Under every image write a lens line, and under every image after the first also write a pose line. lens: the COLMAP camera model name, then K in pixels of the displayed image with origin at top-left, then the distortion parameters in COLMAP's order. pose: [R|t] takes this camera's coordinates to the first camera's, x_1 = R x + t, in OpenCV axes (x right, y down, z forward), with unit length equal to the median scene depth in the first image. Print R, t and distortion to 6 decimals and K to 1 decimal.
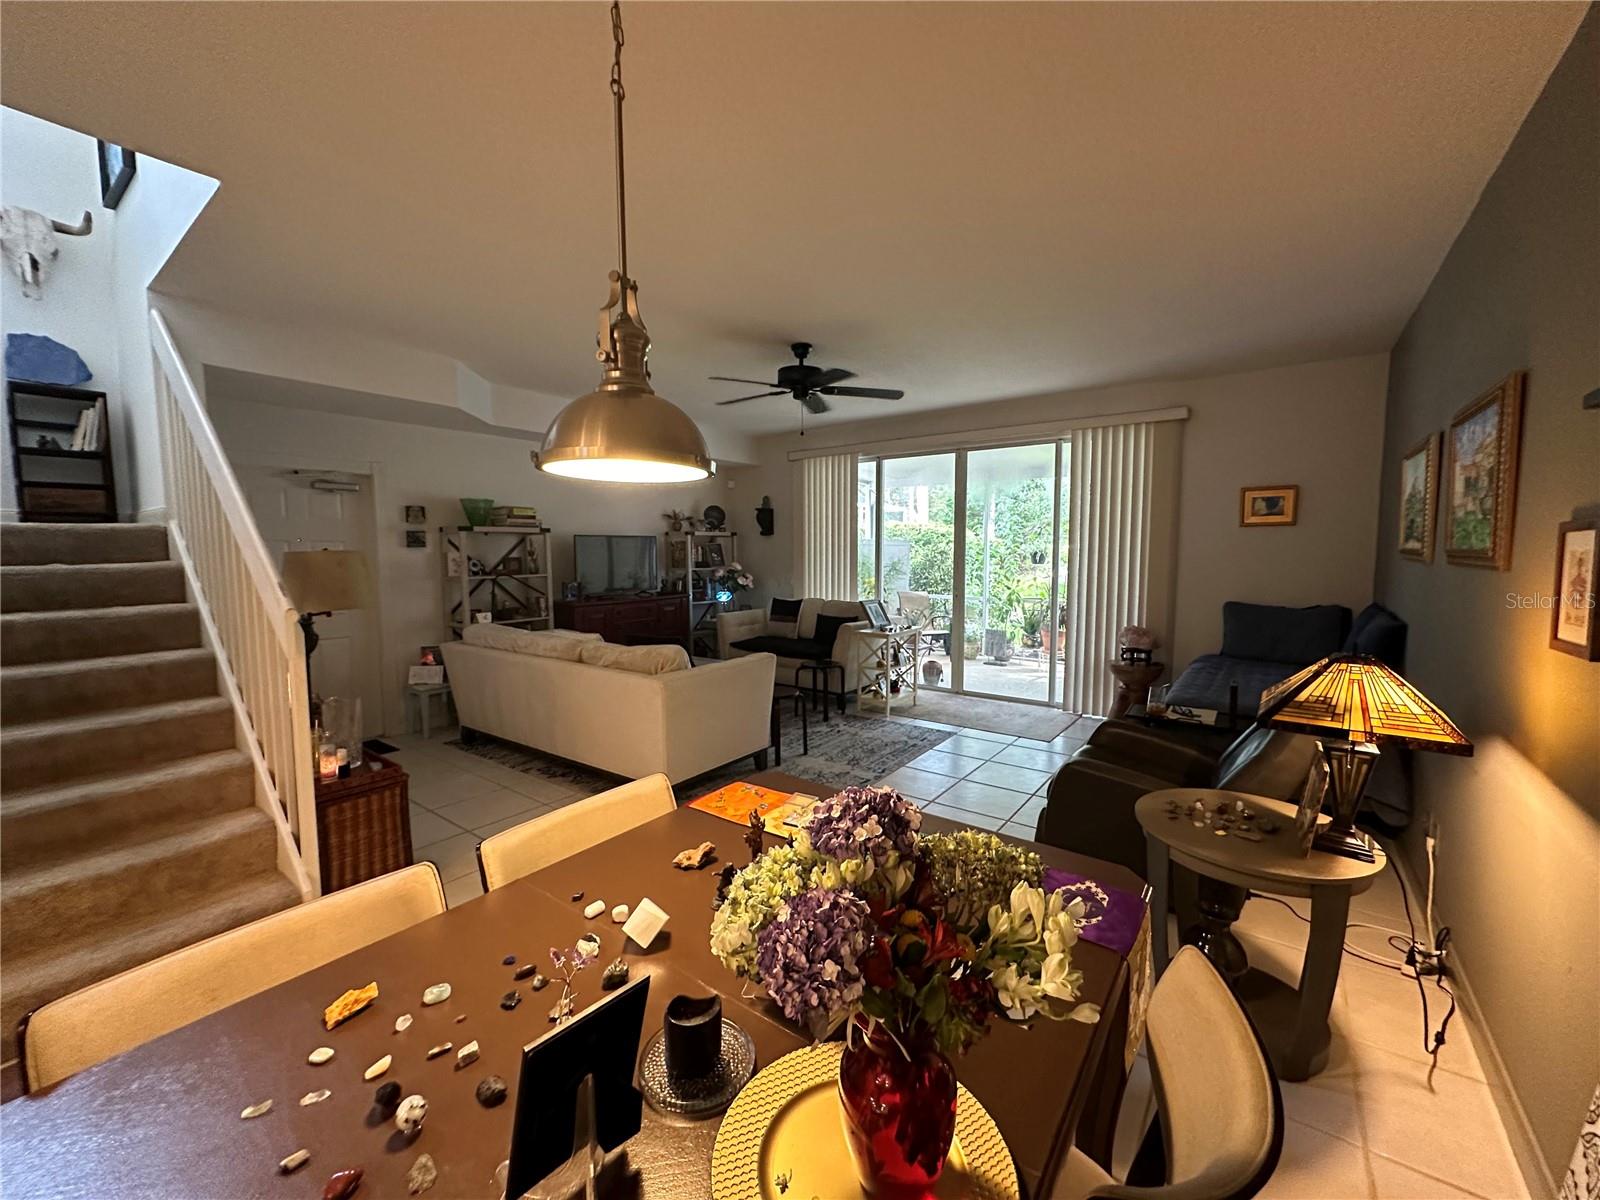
lens RADIAL K [[640.8, 0, 797.2], [0, 640.8, 597.9], [0, 0, 1]] dist [-0.002150, 0.000613]
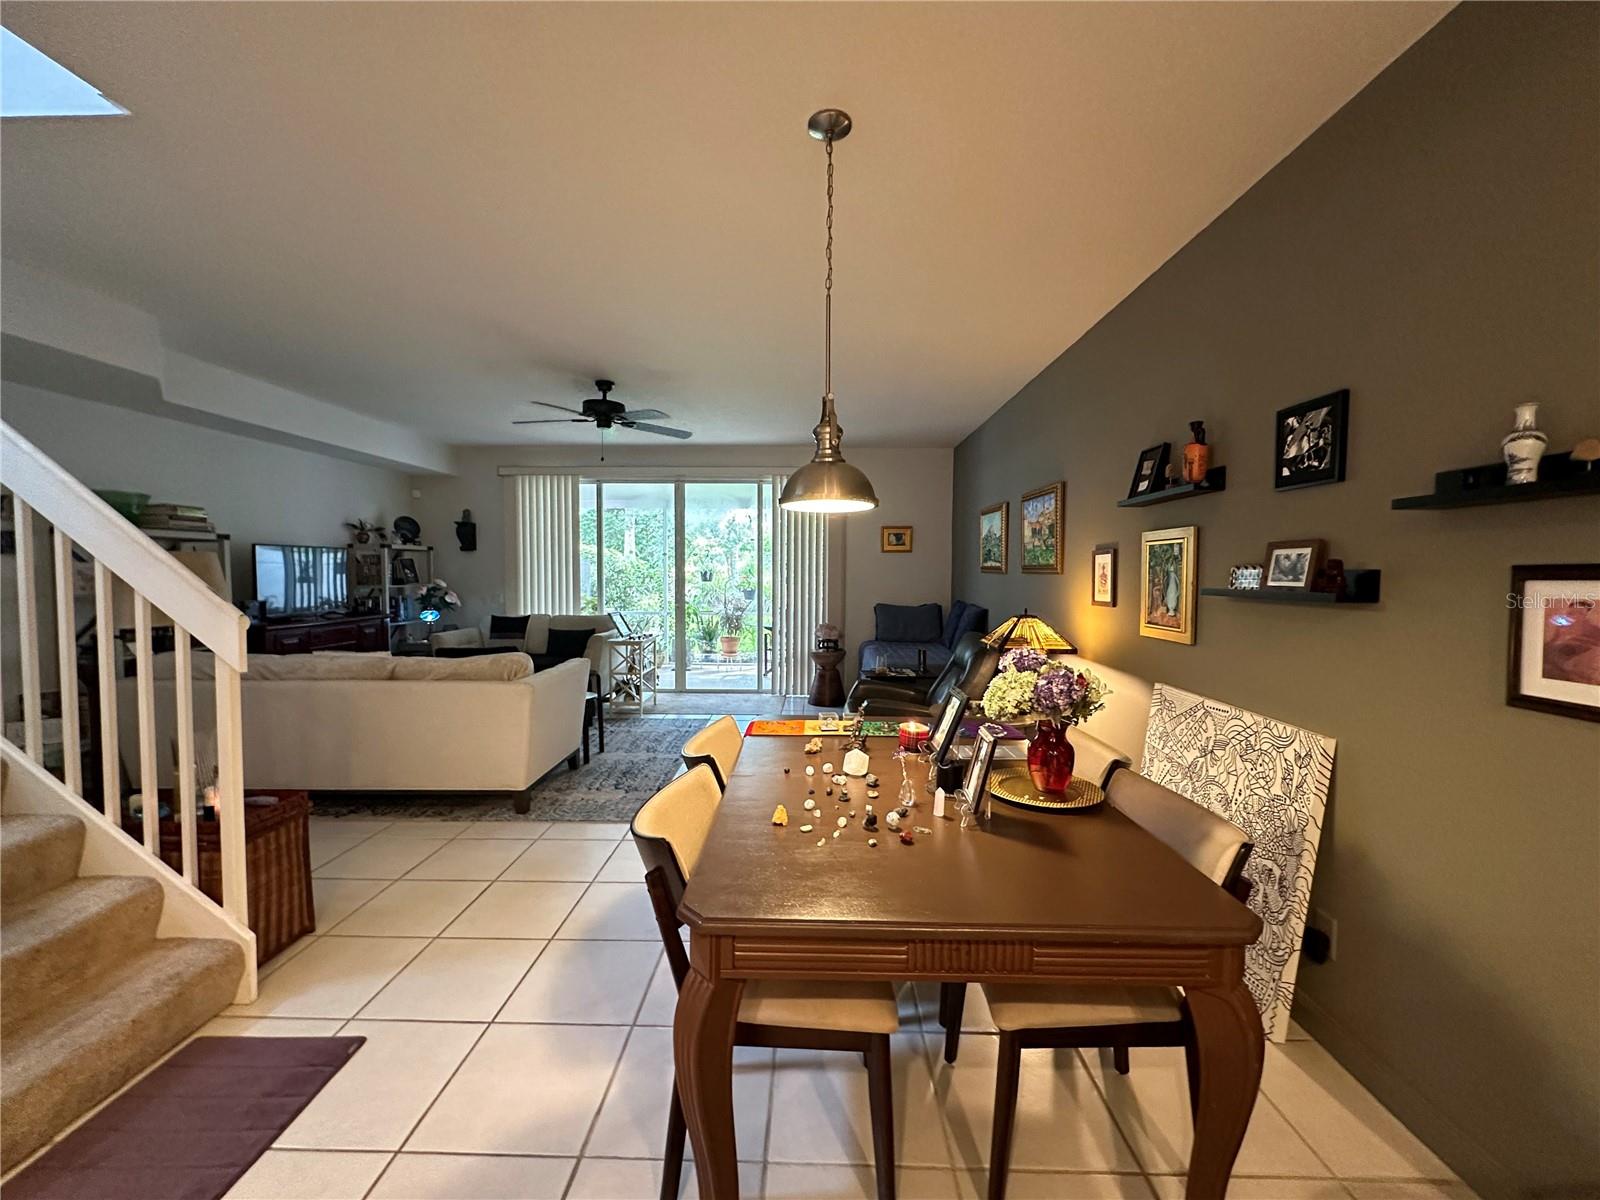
lens RADIAL K [[640.8, 0, 801.7], [0, 640.8, 600.1], [0, 0, 1]] dist [-0.002150, 0.000613]
pose [[0.812165, -0.019526, 0.583100, -0.303431], [0.038262, 0.999071, -0.019837, 0.019525], [-0.582171, 0.038422, 0.812158, -0.079084]]
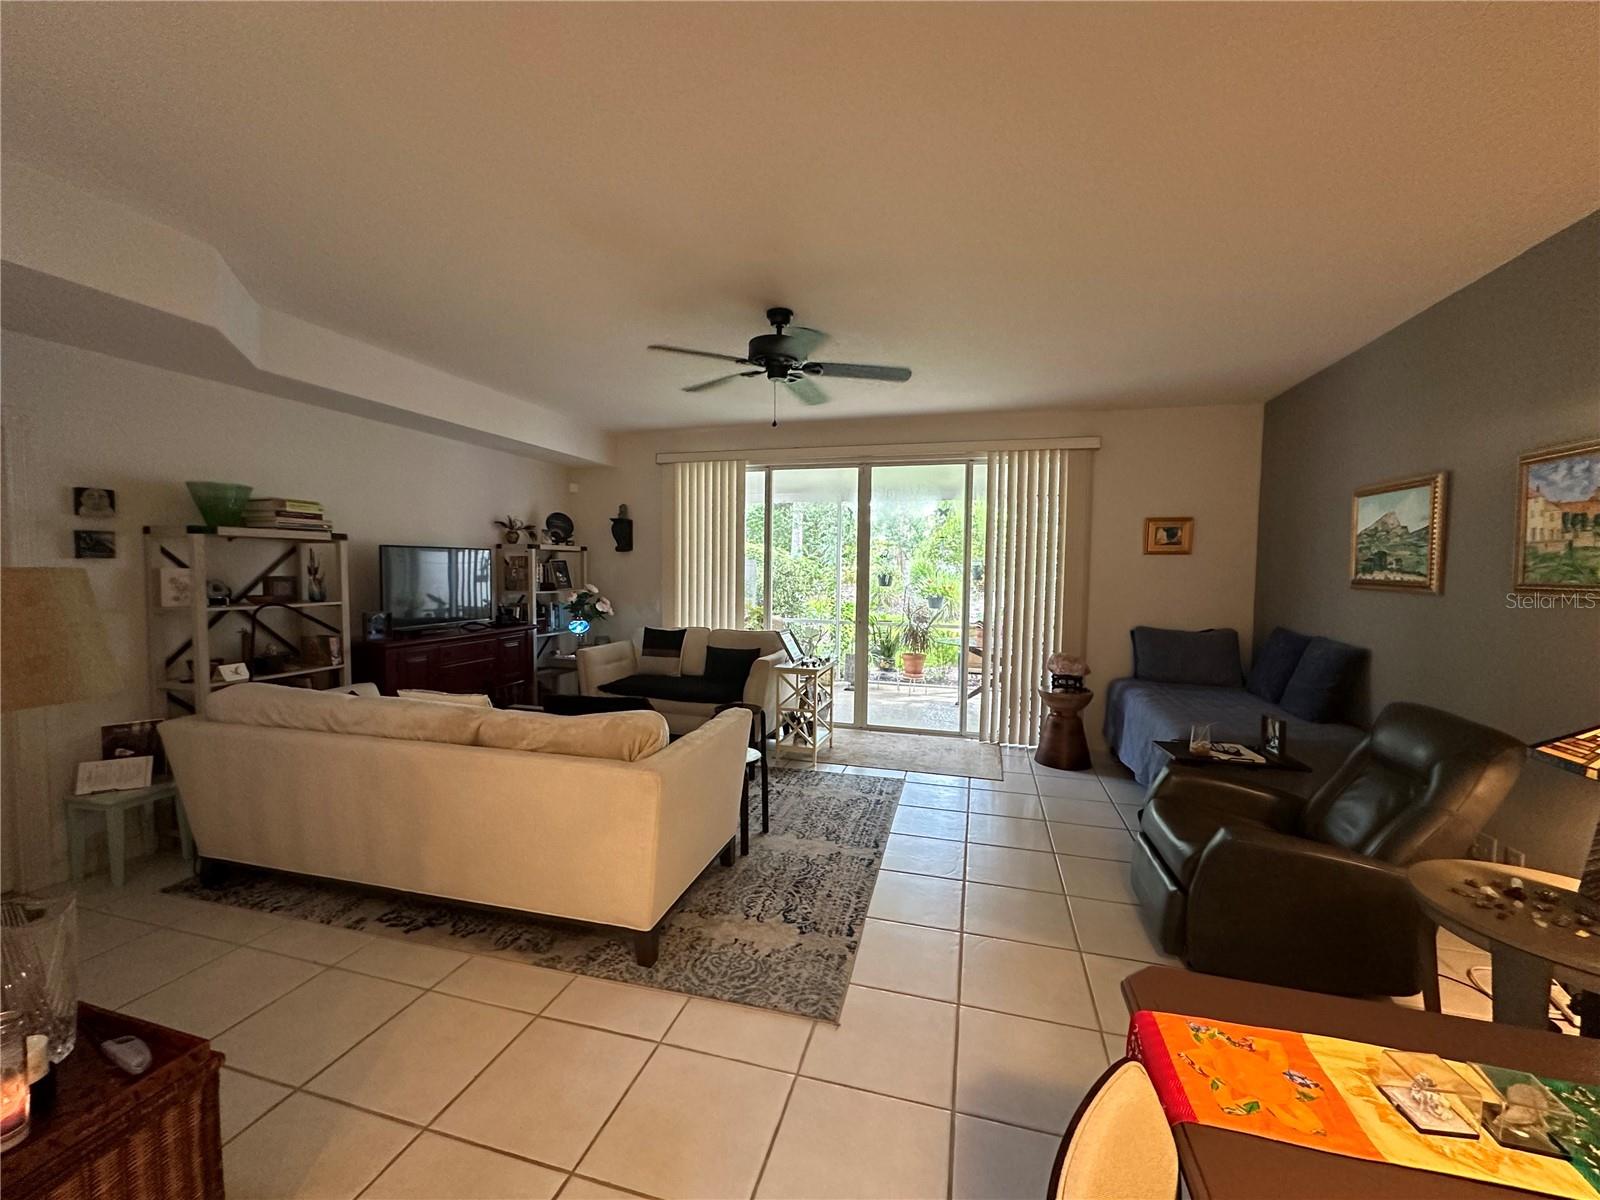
lens RADIAL K [[640.8, 0, 801.4], [0, 640.8, 600.0], [0, 0, 1]] dist [-0.002150, 0.000613]
pose [[0.931262, -0.003779, 0.364329, -0.206426], [0.012950, 0.999658, -0.022733, -0.019195], [-0.364119, 0.025889, 0.930993, 0.219349]]
